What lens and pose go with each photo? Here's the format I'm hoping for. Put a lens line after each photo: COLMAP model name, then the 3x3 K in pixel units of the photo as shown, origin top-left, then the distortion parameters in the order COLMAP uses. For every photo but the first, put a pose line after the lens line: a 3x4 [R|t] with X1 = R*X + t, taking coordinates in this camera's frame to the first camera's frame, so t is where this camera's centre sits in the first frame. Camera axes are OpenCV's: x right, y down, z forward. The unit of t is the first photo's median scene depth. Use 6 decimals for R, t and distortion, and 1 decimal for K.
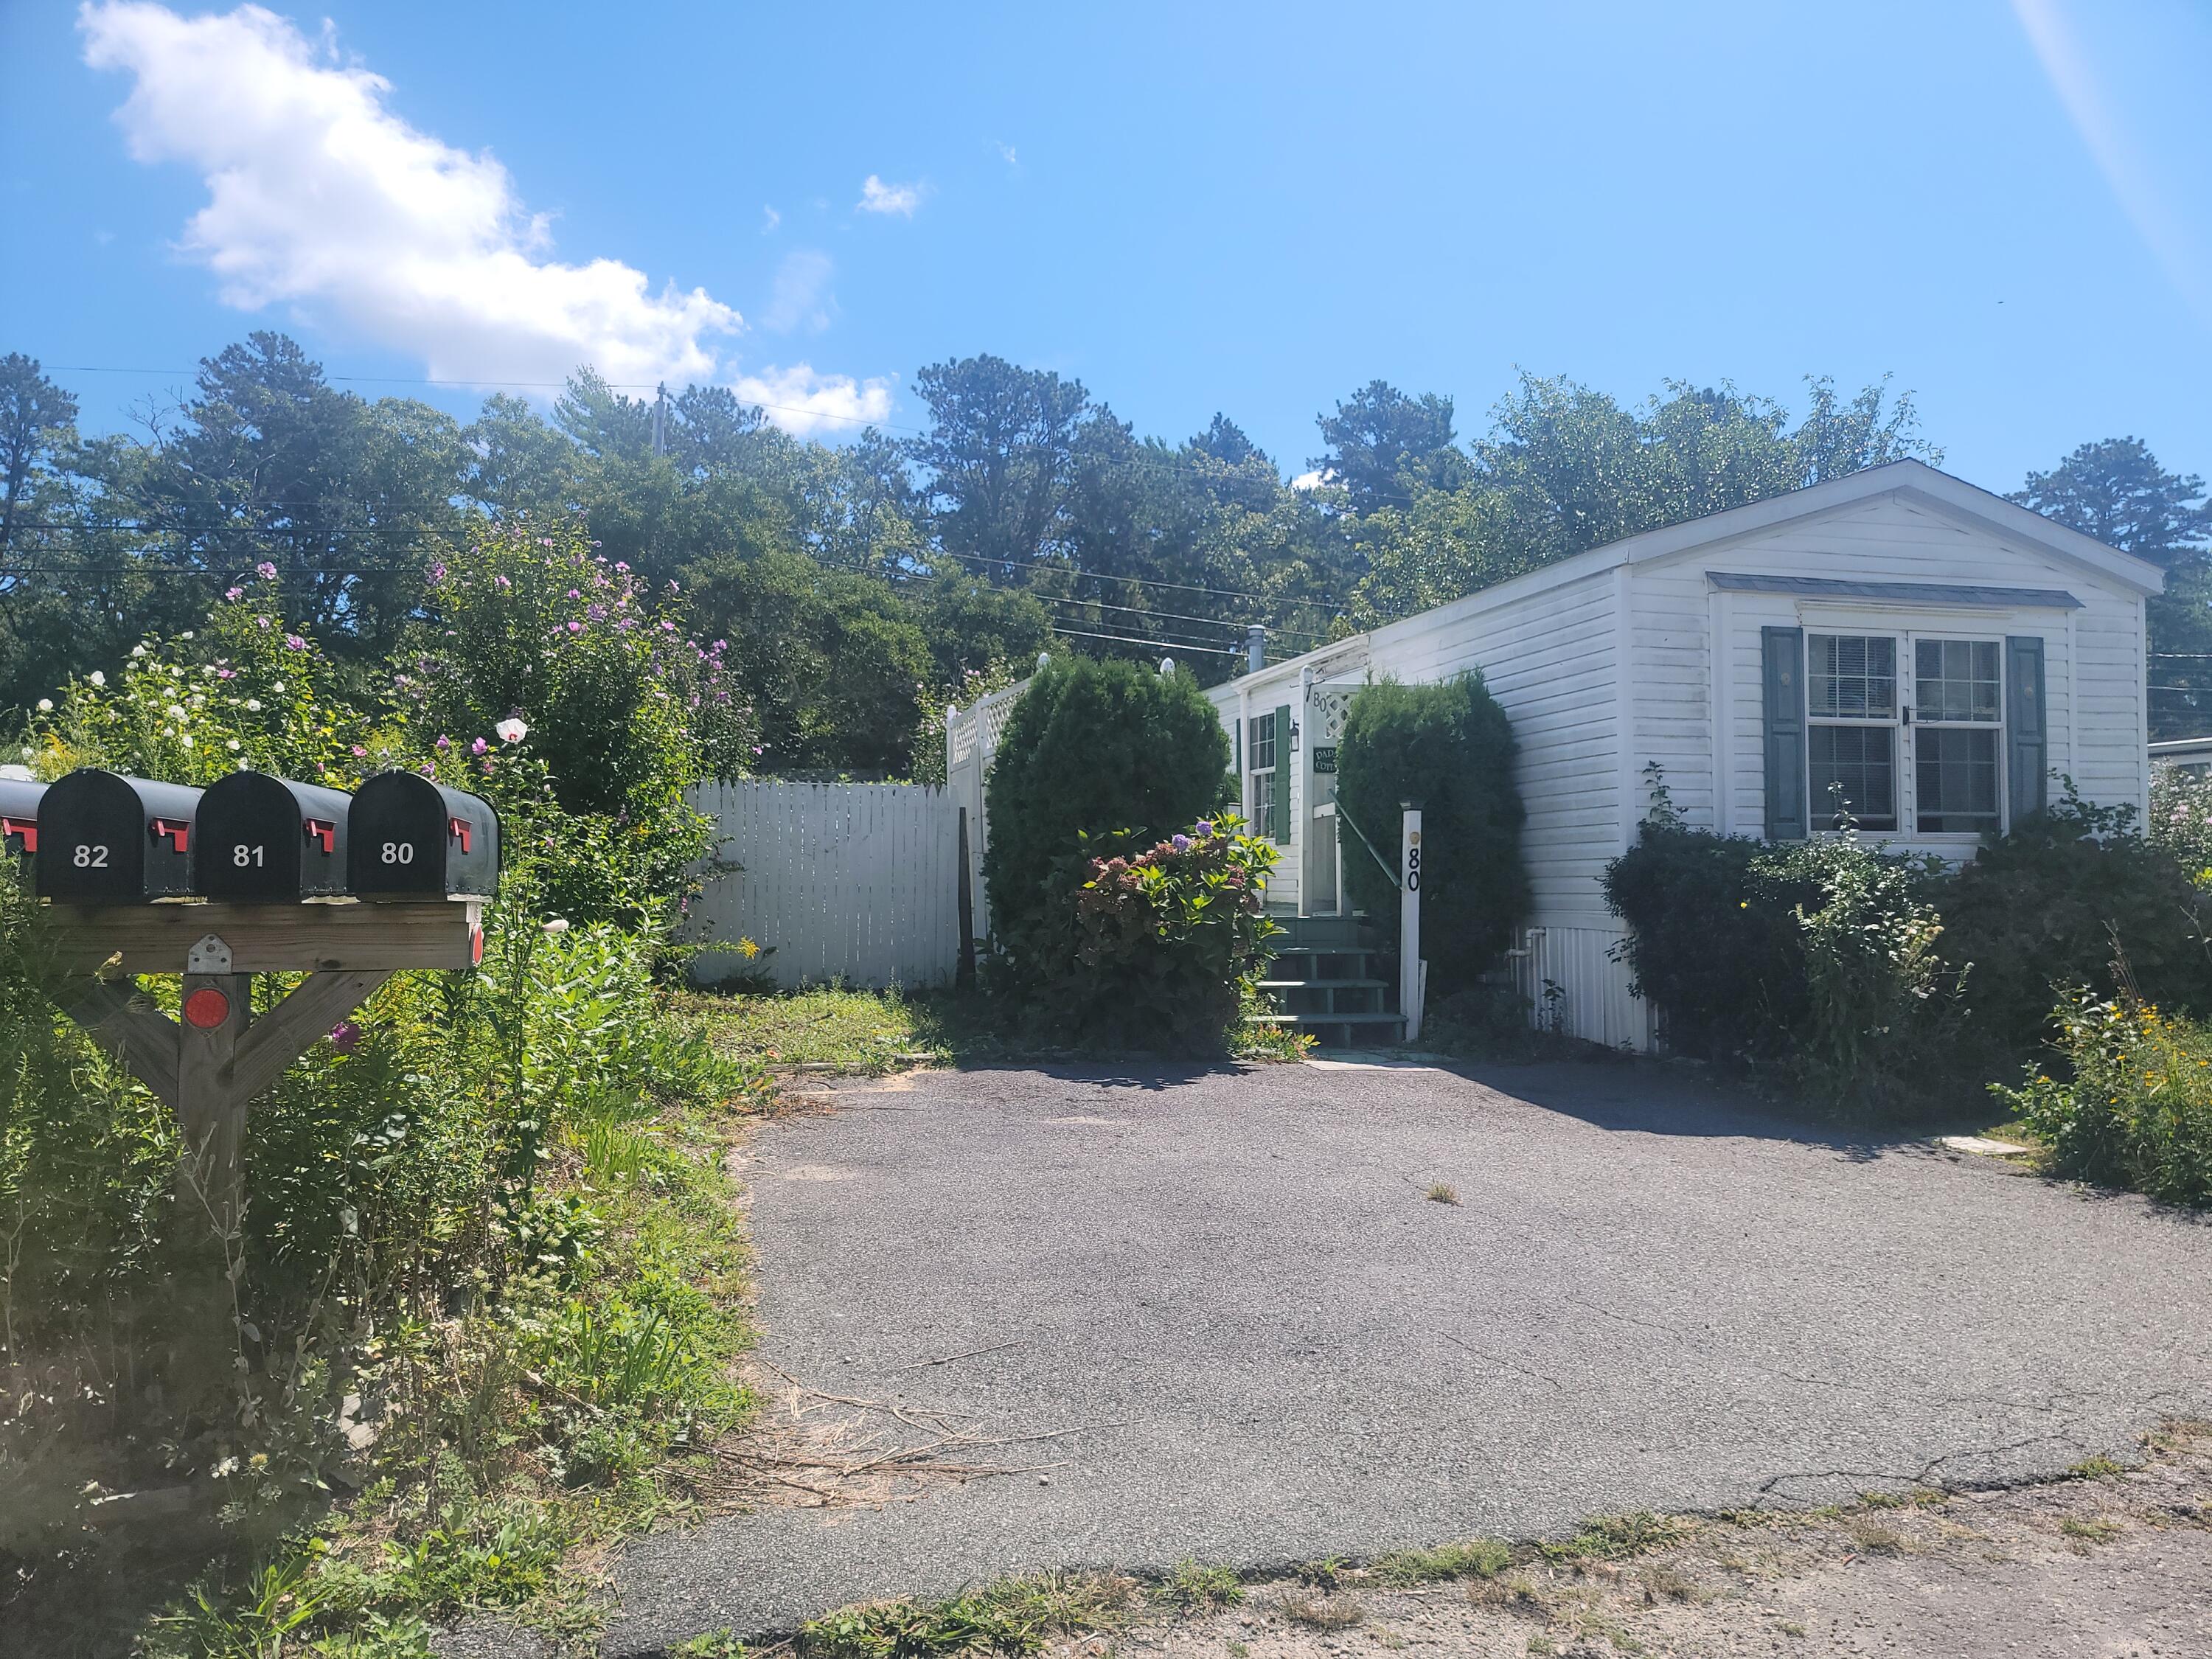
lens RADIAL K [[1552.9, 0, 1121.9], [0, 1552.9, 826.1], [0, 0, 1]] dist [0.063884, -0.060749]
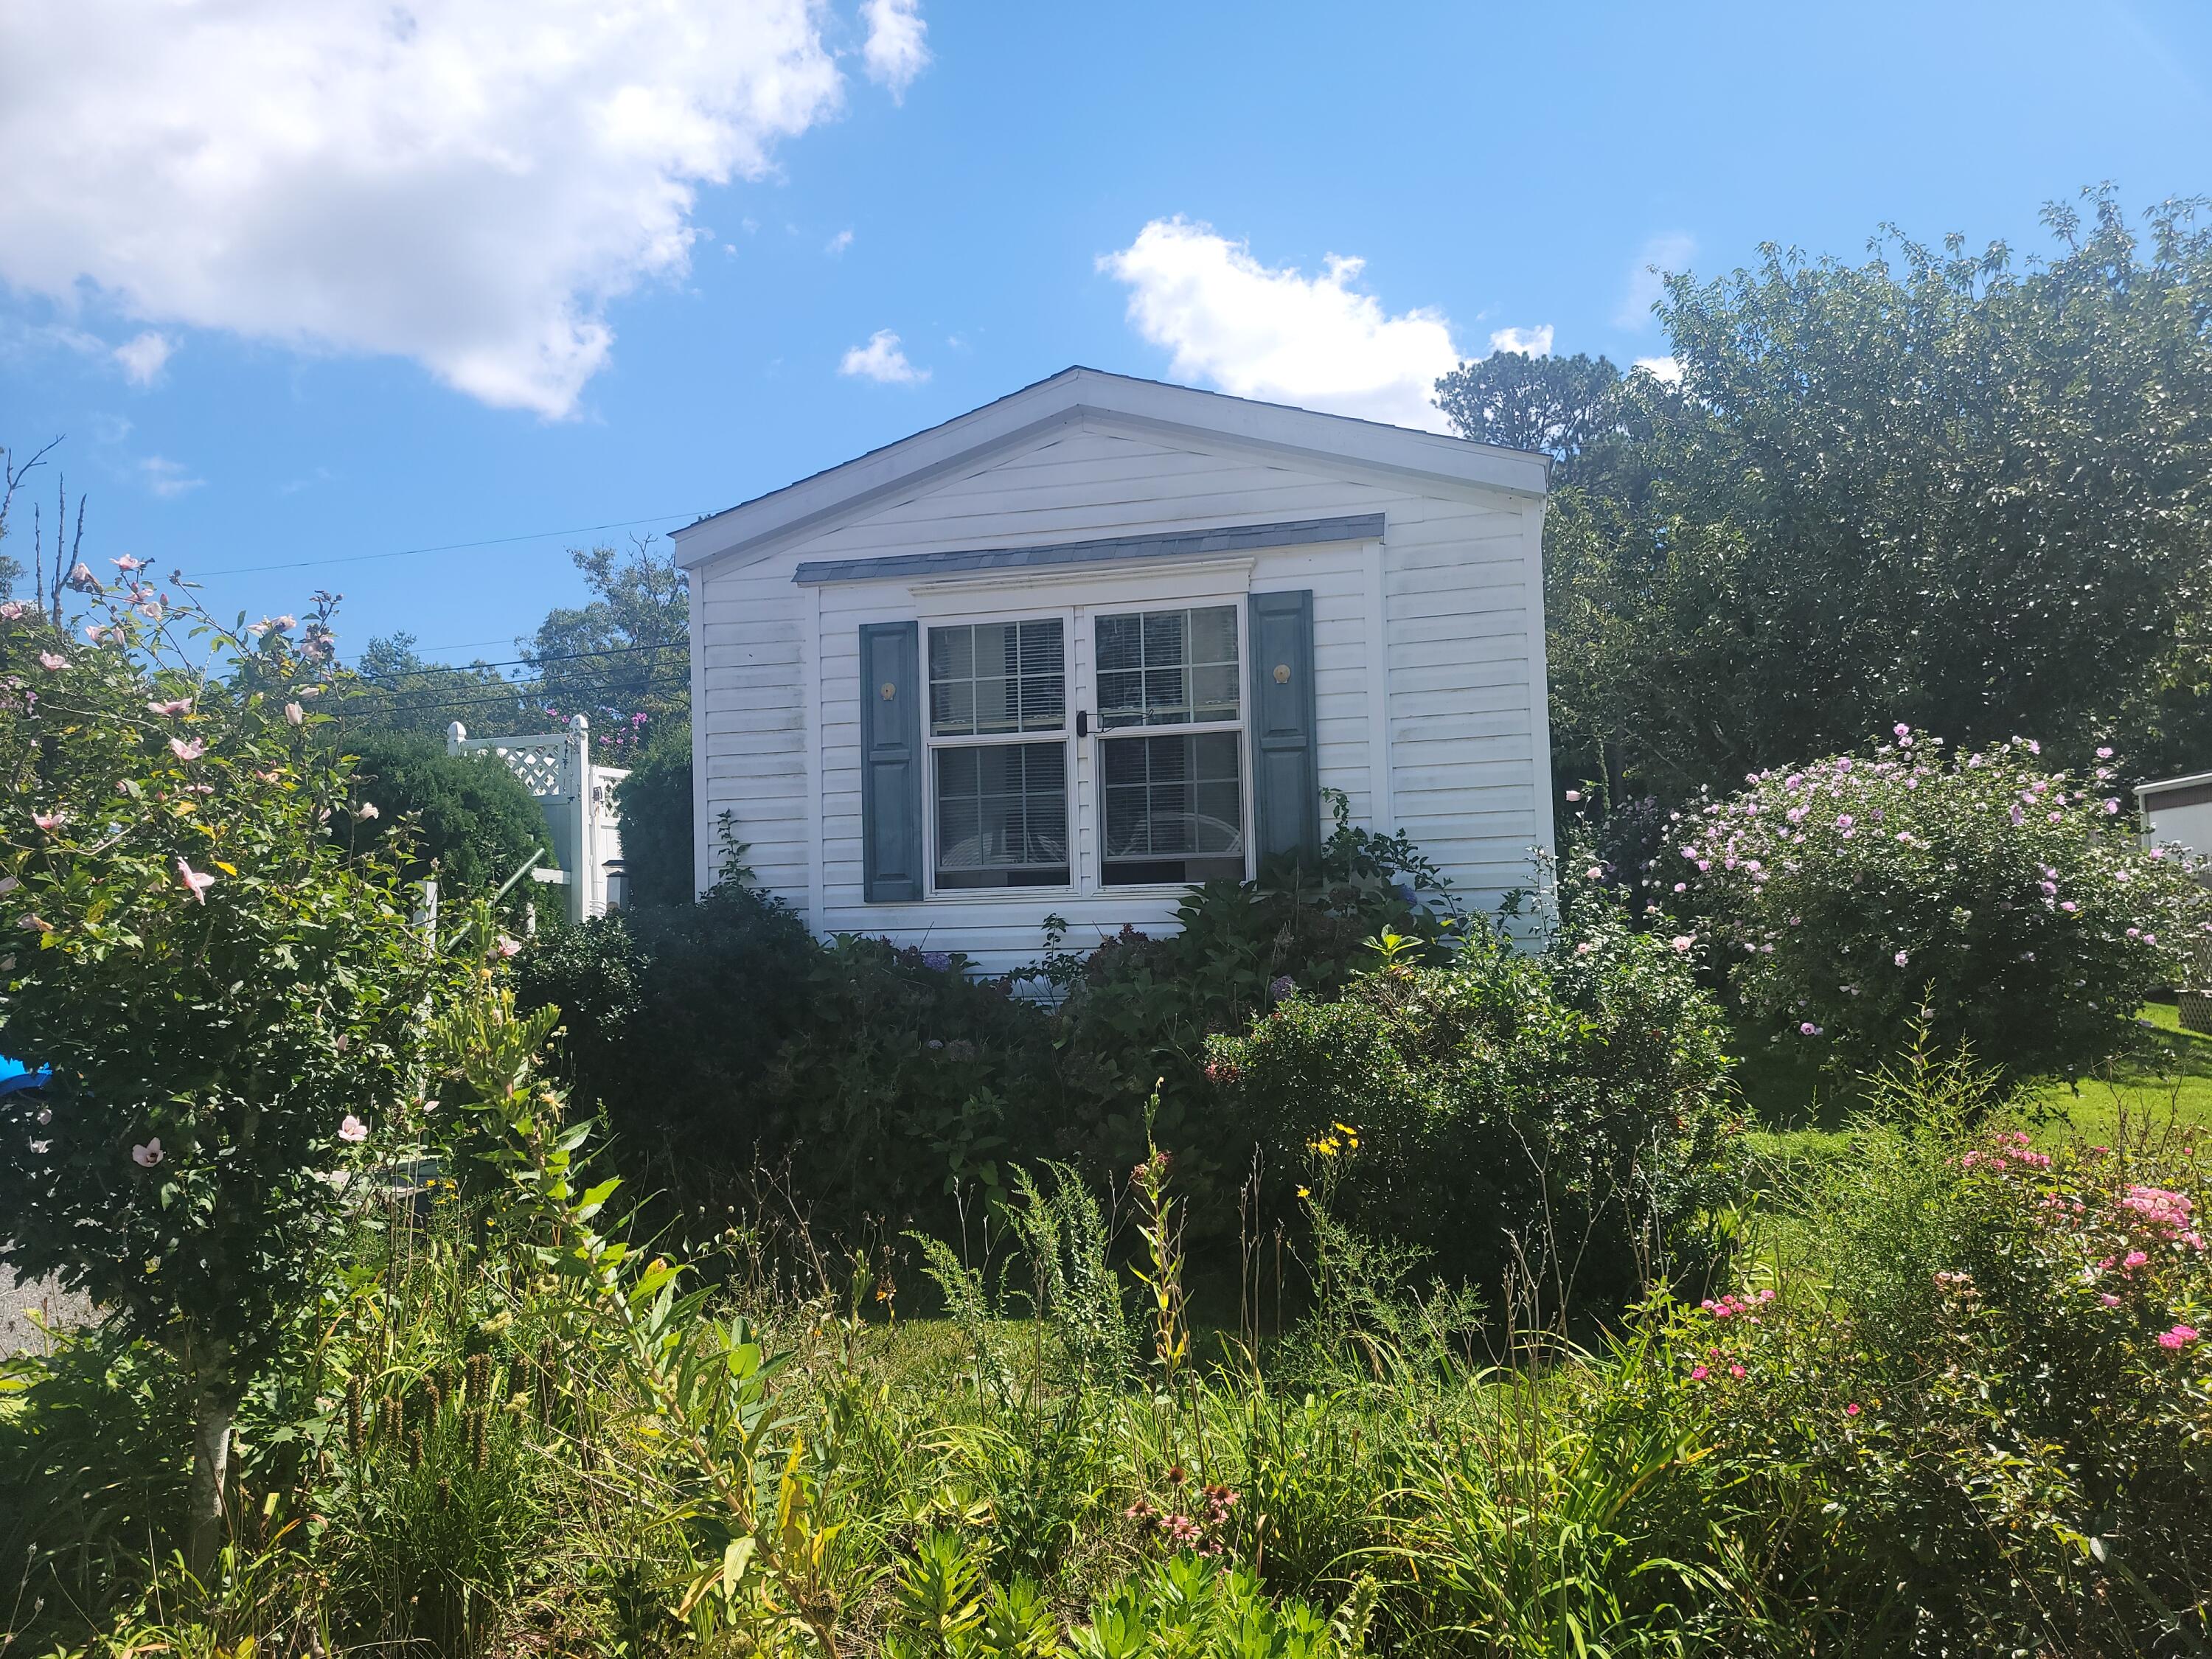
lens RADIAL K [[1551.4, 0, 1102.0], [0, 1551.4, 835.2], [0, 0, 1]] dist [0.106974, -0.109358]
pose [[0.864088, -0.045143, -0.501313, 0.867742], [0.037801, 0.998977, -0.024803, -0.001292], [0.501920, 0.002482, 0.864910, 0.390798]]
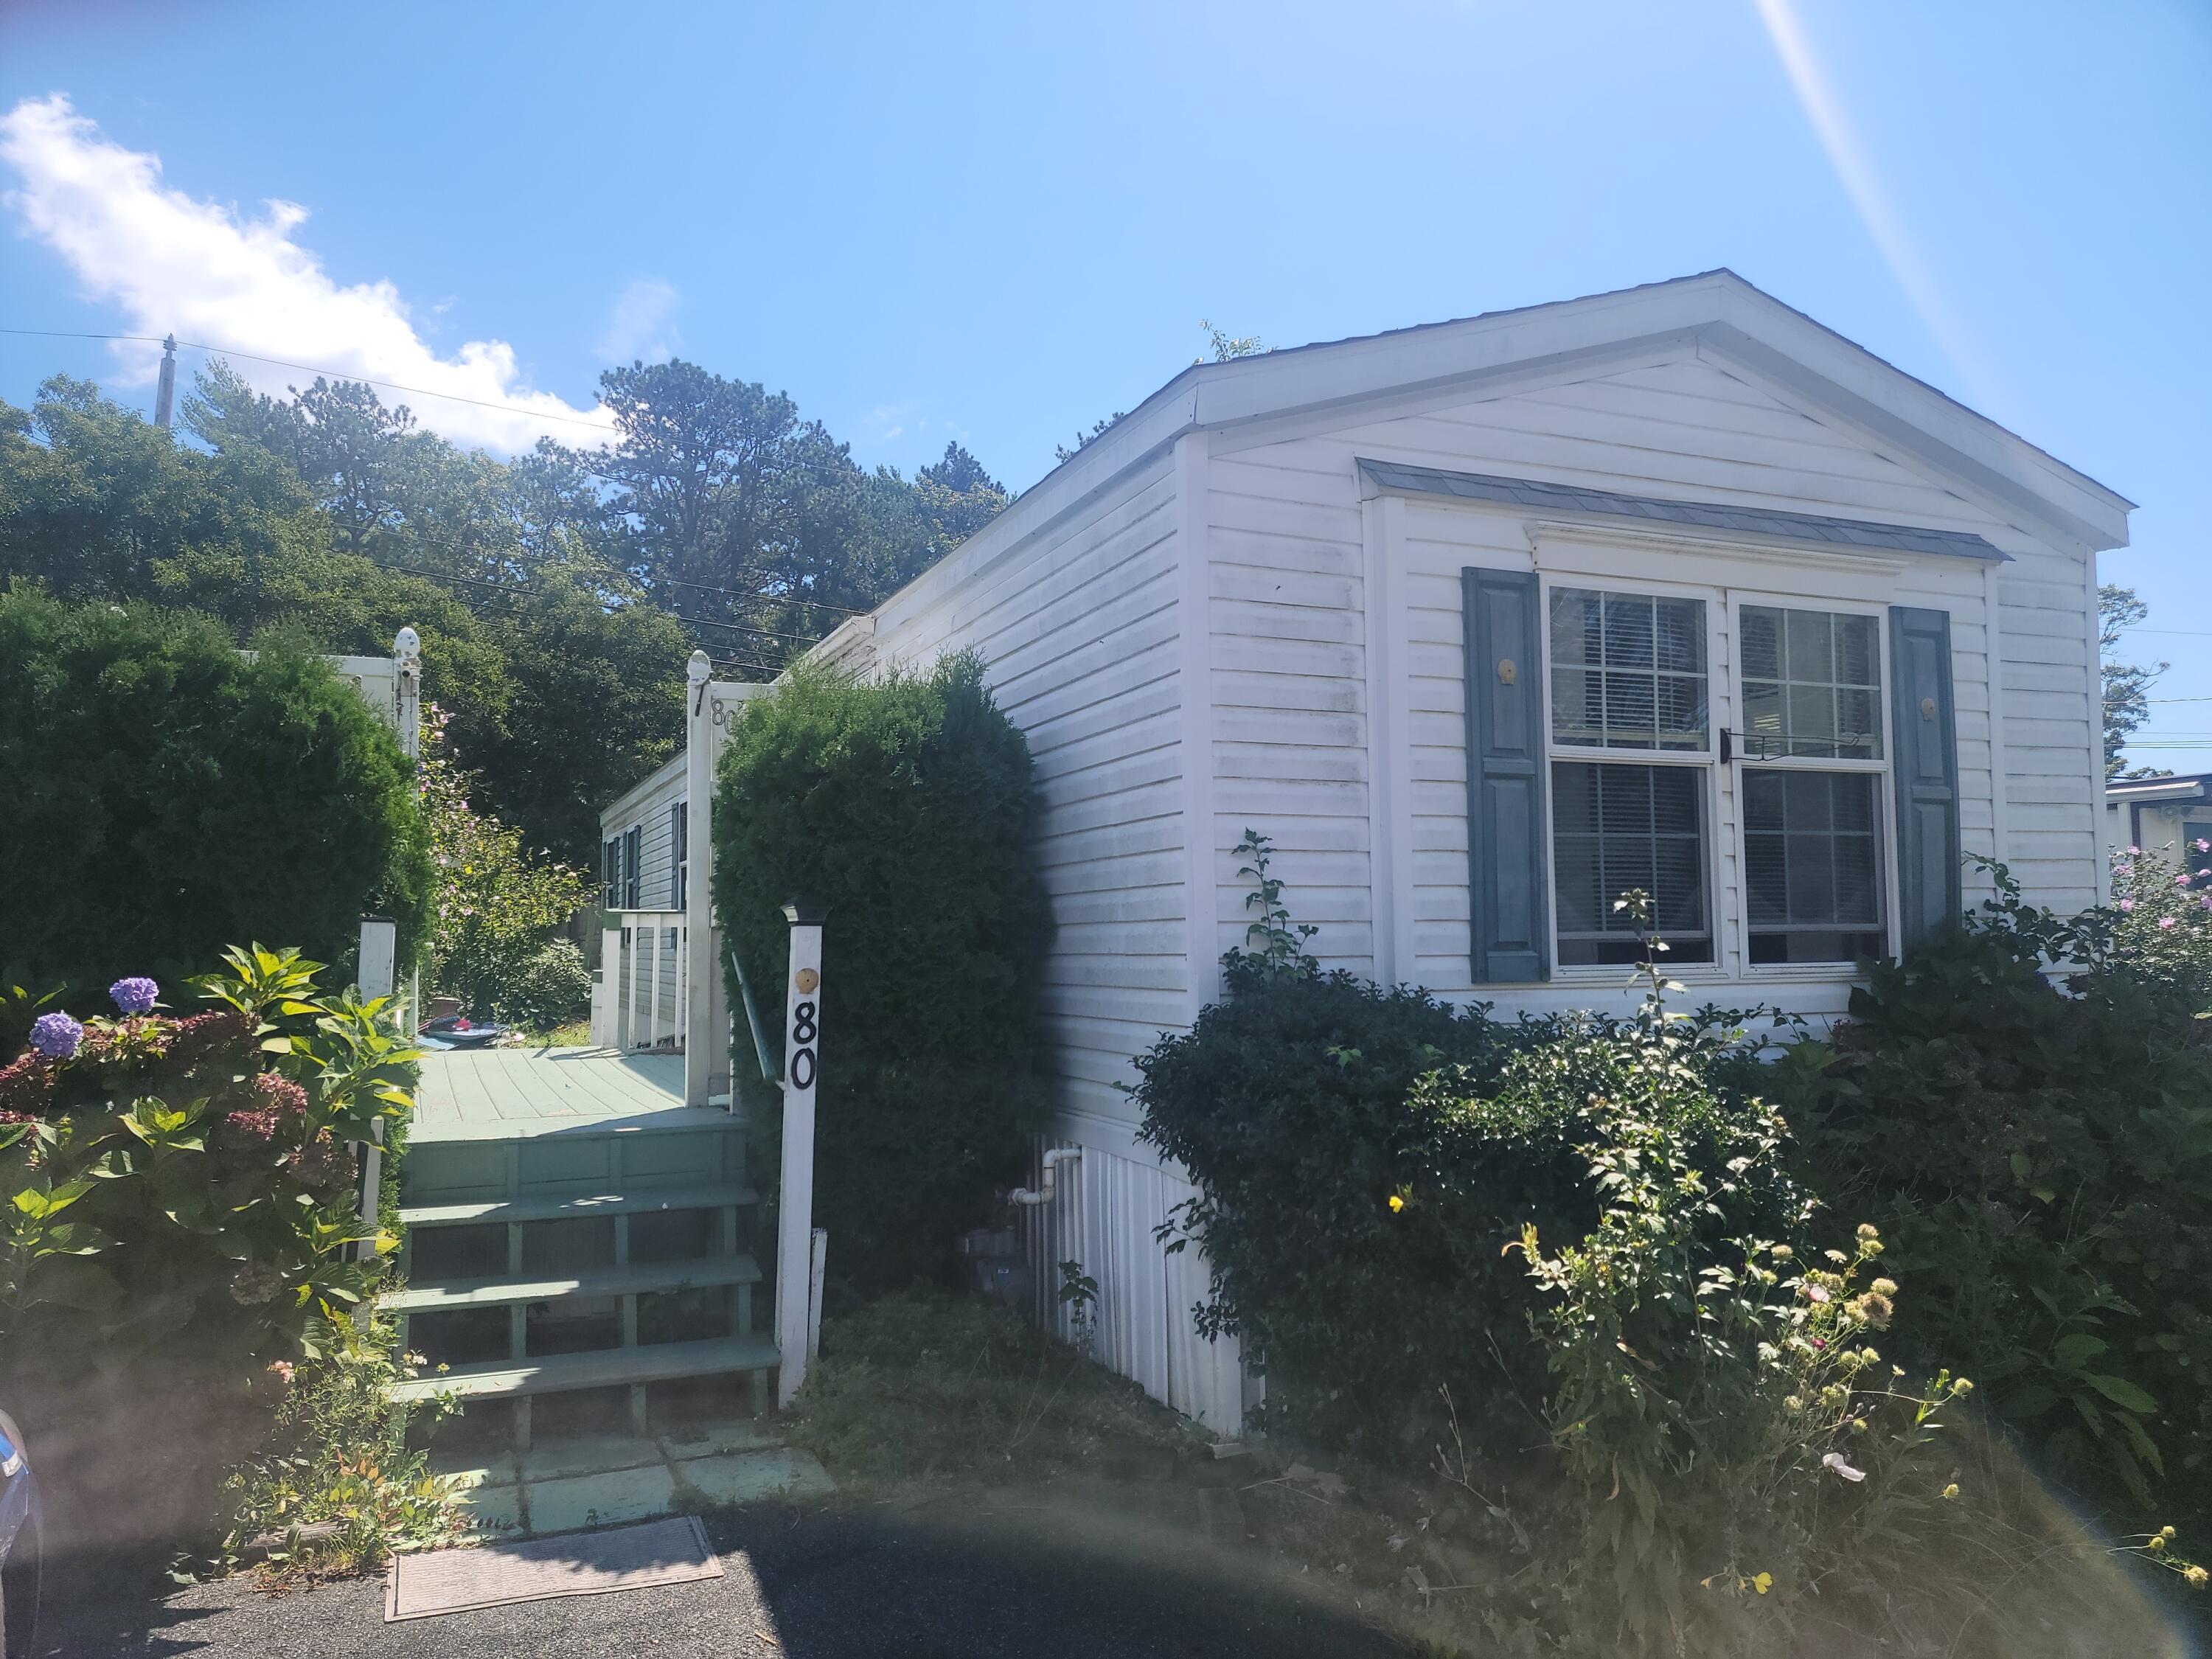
lens RADIAL K [[1550.3, 0, 1106.0], [0, 1550.3, 829.5], [0, 0, 1]] dist [0.082010, -0.071058]
pose [[0.991981, 0.002588, 0.126358, 0.222679], [0.001653, 0.999439, -0.033452, -0.024341], [-0.126374, 0.033393, 0.991421, 0.499178]]
